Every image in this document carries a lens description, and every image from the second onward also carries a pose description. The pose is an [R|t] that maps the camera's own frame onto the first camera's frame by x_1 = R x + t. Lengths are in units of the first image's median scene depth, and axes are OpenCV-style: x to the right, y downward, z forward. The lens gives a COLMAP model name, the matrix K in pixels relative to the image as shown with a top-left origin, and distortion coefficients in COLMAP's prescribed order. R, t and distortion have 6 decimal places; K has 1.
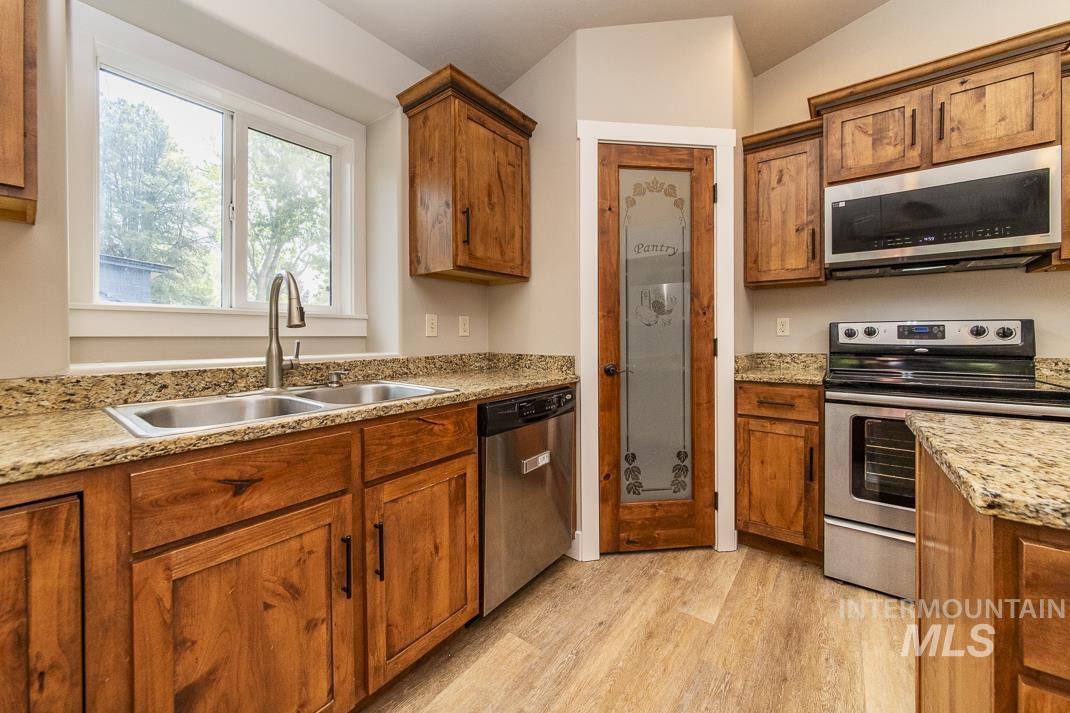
lens RADIAL K [[401.8, 0, 535.8], [0, 401.8, 335.9], [0, 0, 1]] dist [-0.006497, 0.000162]
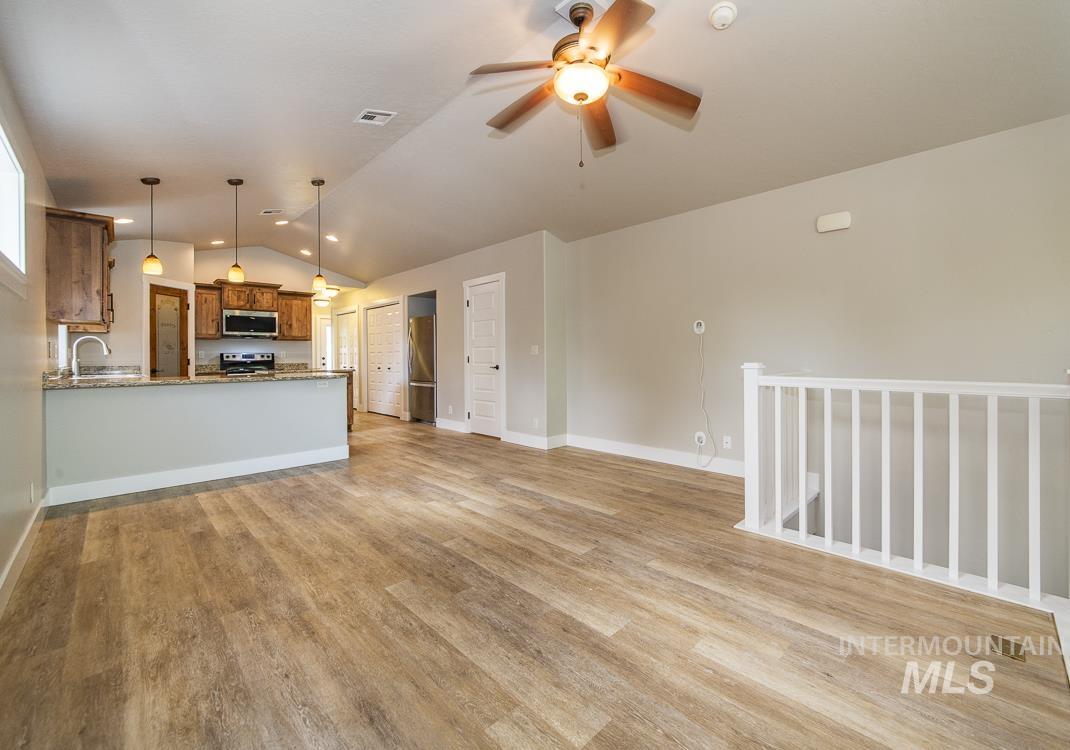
lens RADIAL K [[448.2, 0, 546.4], [0, 448.2, 357.0], [0, 0, 1]] dist [-0.011096, -0.000576]
pose [[0.140165, -0.000476, 0.990128, -2.699651], [0.013170, 0.999912, -0.001384, 0.037059], [-0.990041, 0.013234, 0.140159, -2.250701]]
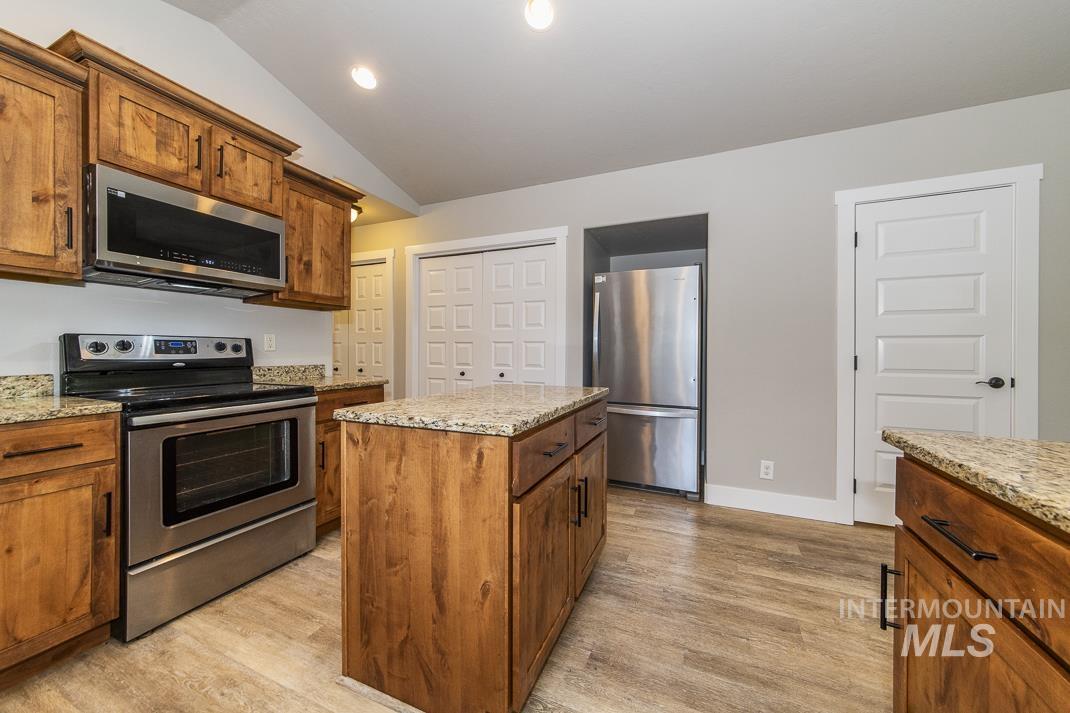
lens RADIAL K [[387.4, 0, 535.0], [0, 387.4, 350.3], [0, 0, 1]] dist [-0.000989, 0.000271]
pose [[-0.239936, 0.000593, 0.970788, -0.268361], [-0.001114, 0.999999, -0.000886, -0.001305], [-0.970788, -0.001294, -0.239935, 0.402185]]
